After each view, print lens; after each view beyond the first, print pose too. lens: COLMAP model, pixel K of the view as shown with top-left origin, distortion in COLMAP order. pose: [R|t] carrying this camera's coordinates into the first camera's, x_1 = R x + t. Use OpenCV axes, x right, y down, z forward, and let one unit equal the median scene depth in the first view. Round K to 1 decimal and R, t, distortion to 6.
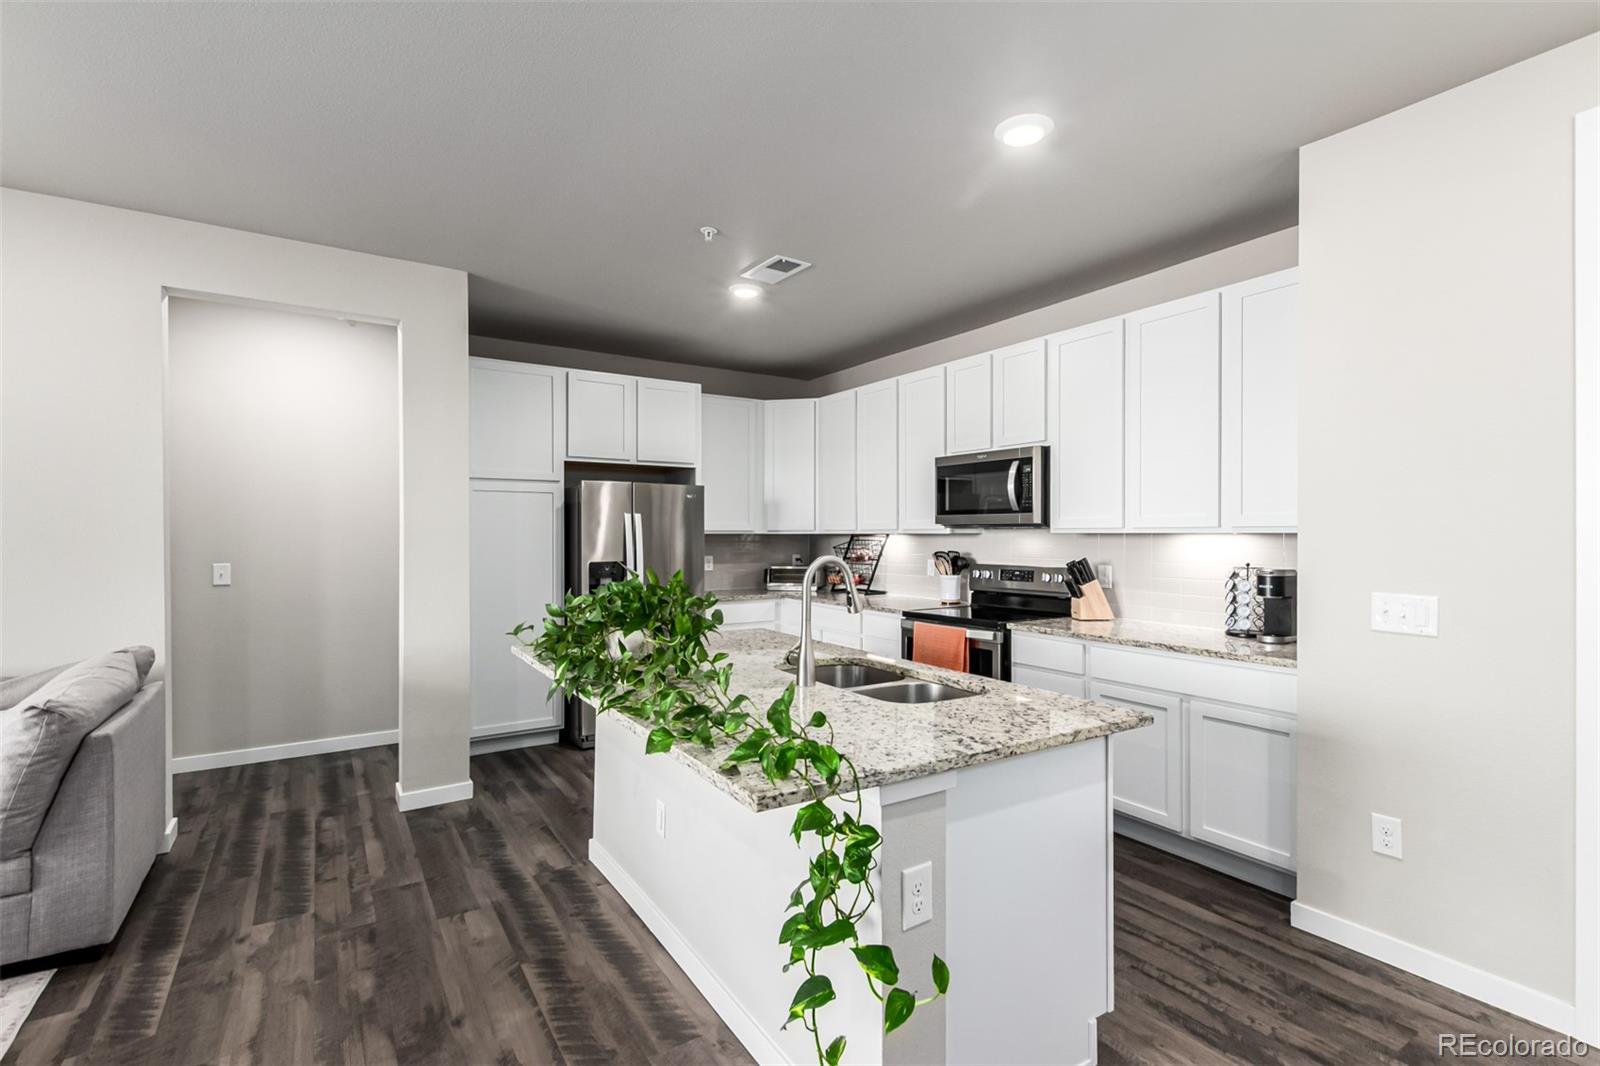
lens RADIAL K [[744.7, 0, 805.2], [0, 744.7, 535.9], [0, 0, 1]] dist [0.005062, -0.002881]
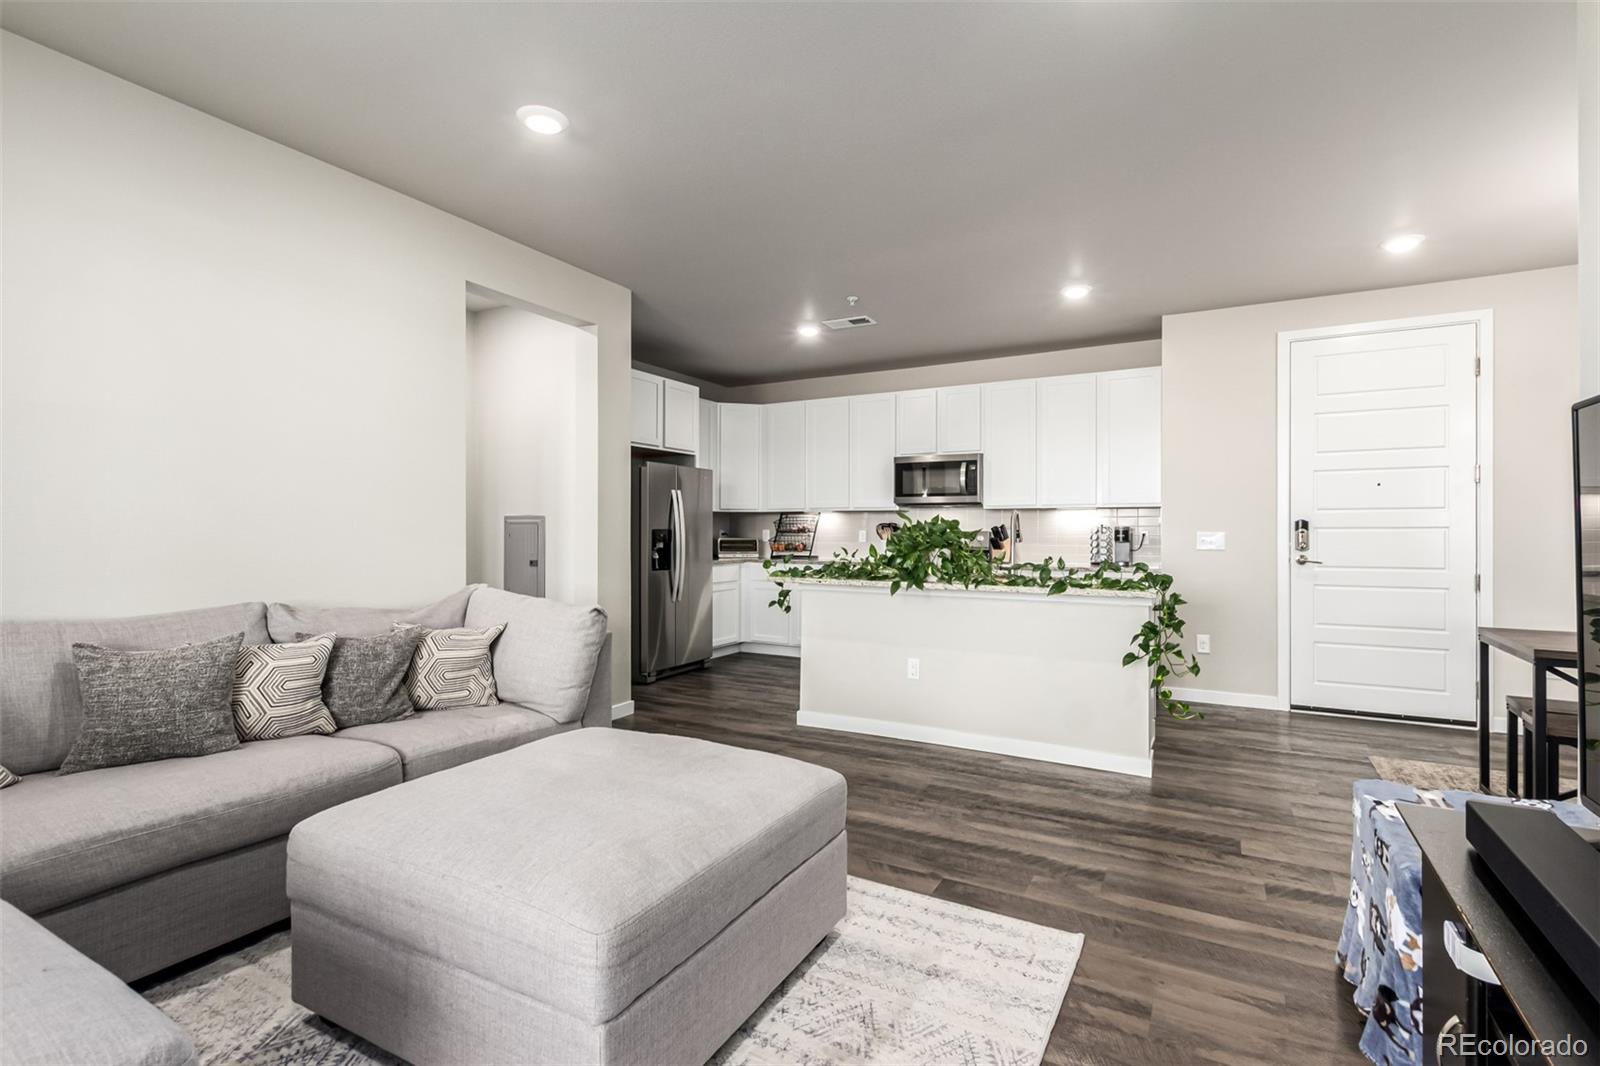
lens RADIAL K [[744.7, 0, 805.3], [0, 744.7, 528.7], [0, 0, 1]] dist [0.005062, -0.002881]
pose [[0.886352, 0.003973, 0.462995, -1.004247], [-0.001212, 0.999980, -0.006260, 0.066638], [-0.463010, 0.004987, 0.886339, -0.306492]]
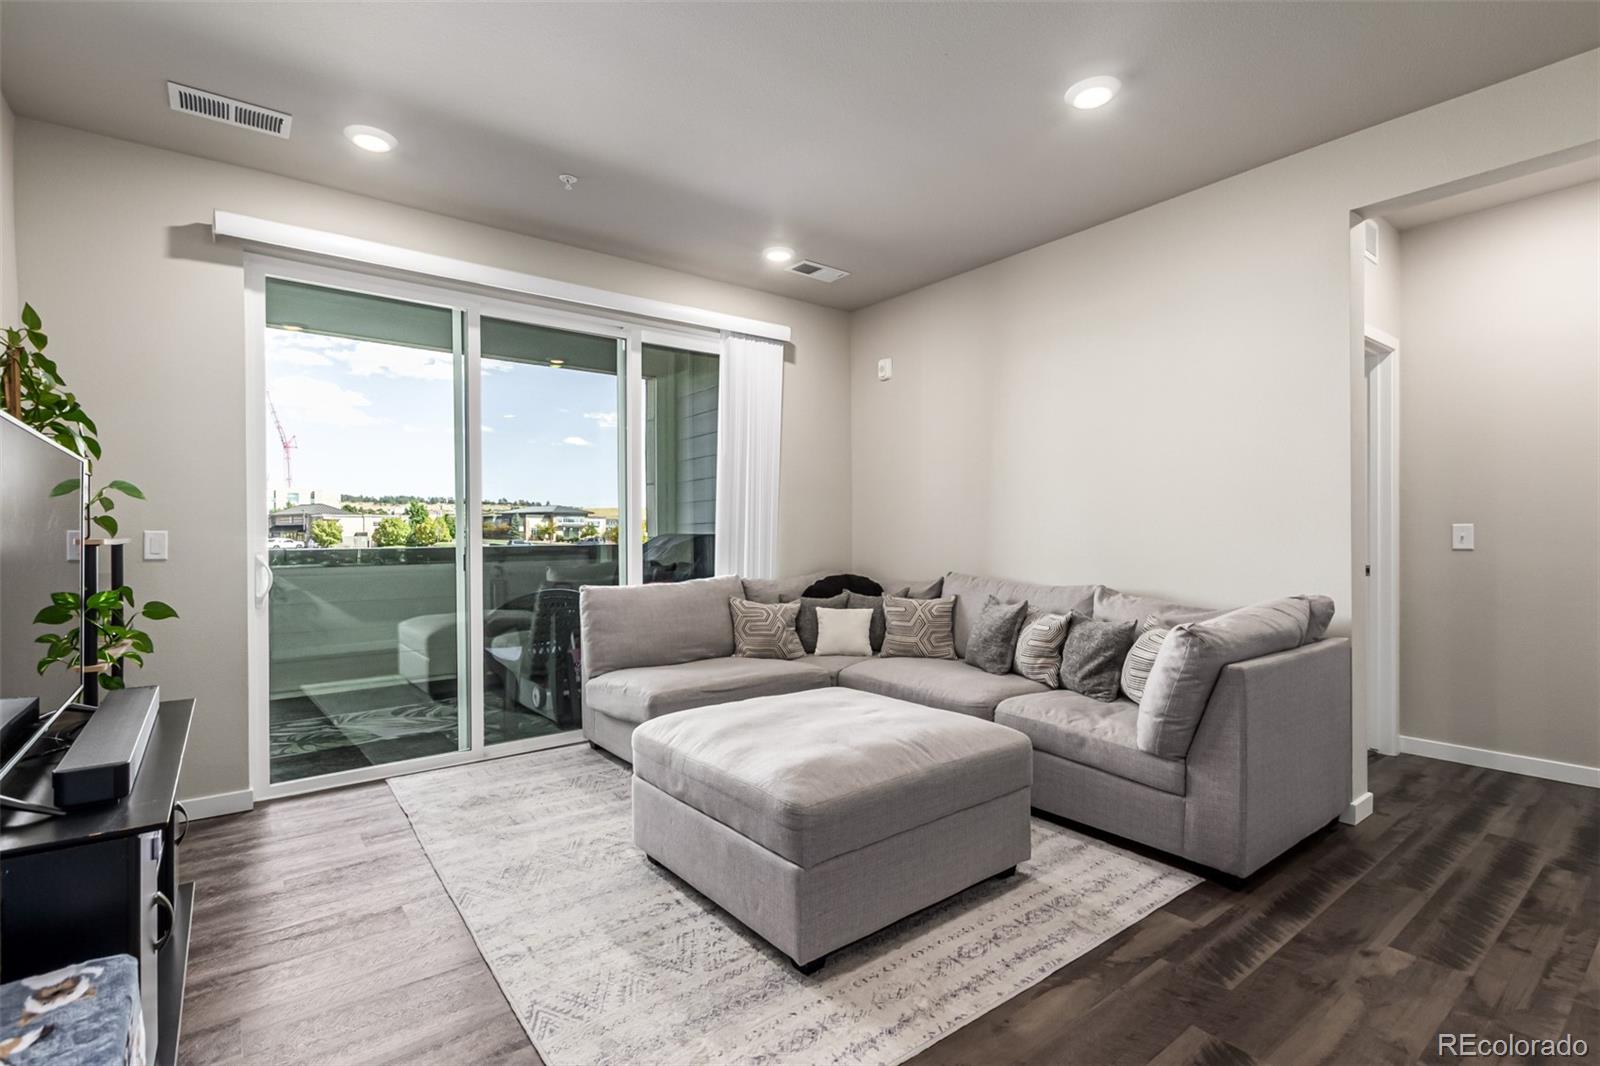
lens RADIAL K [[744.7, 0, 804.6], [0, 744.7, 538.5], [0, 0, 1]] dist [0.005062, -0.002881]
pose [[0.084199, 0.008006, -0.996417, 0.002938], [0.002271, 0.999964, 0.008226, 0.067146], [0.996446, -0.002955, 0.084178, 0.271549]]
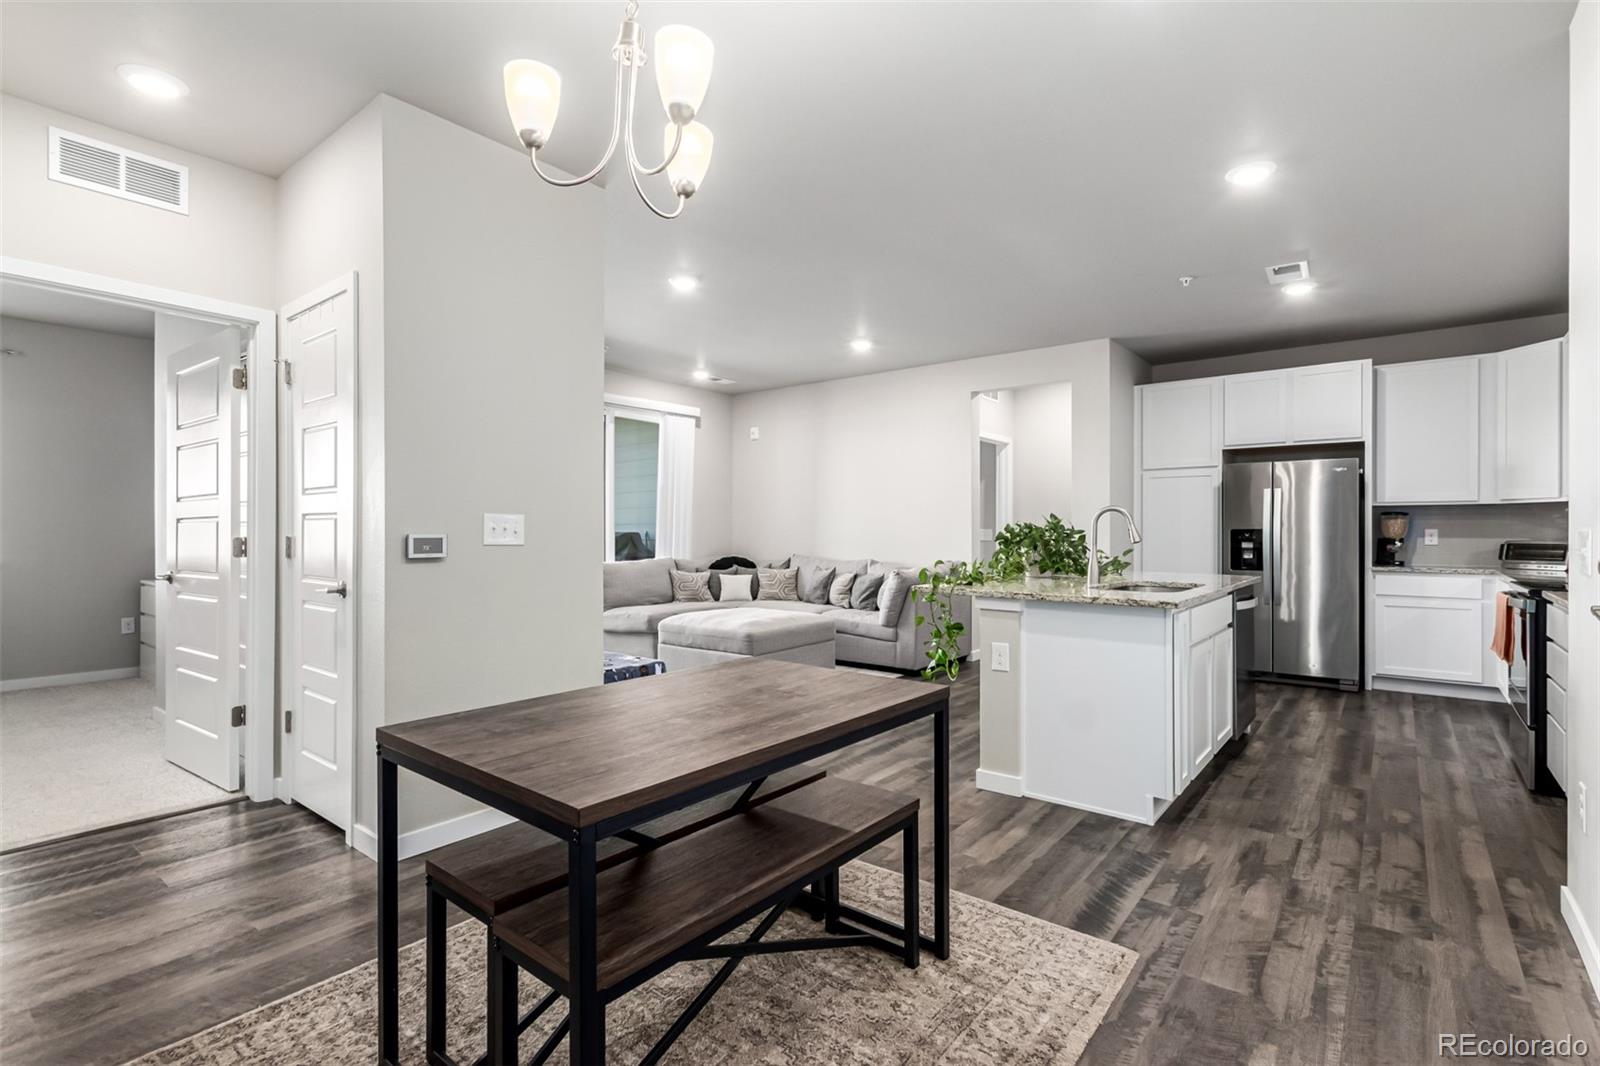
lens RADIAL K [[744.7, 0, 804.3], [0, 744.7, 531.3], [0, 0, 1]] dist [0.005062, -0.002881]
pose [[0.318291, 0.002580, -0.947990, 1.054264], [-0.002975, 0.999994, 0.001723, 0.061627], [0.947989, 0.002272, 0.318296, -0.118868]]
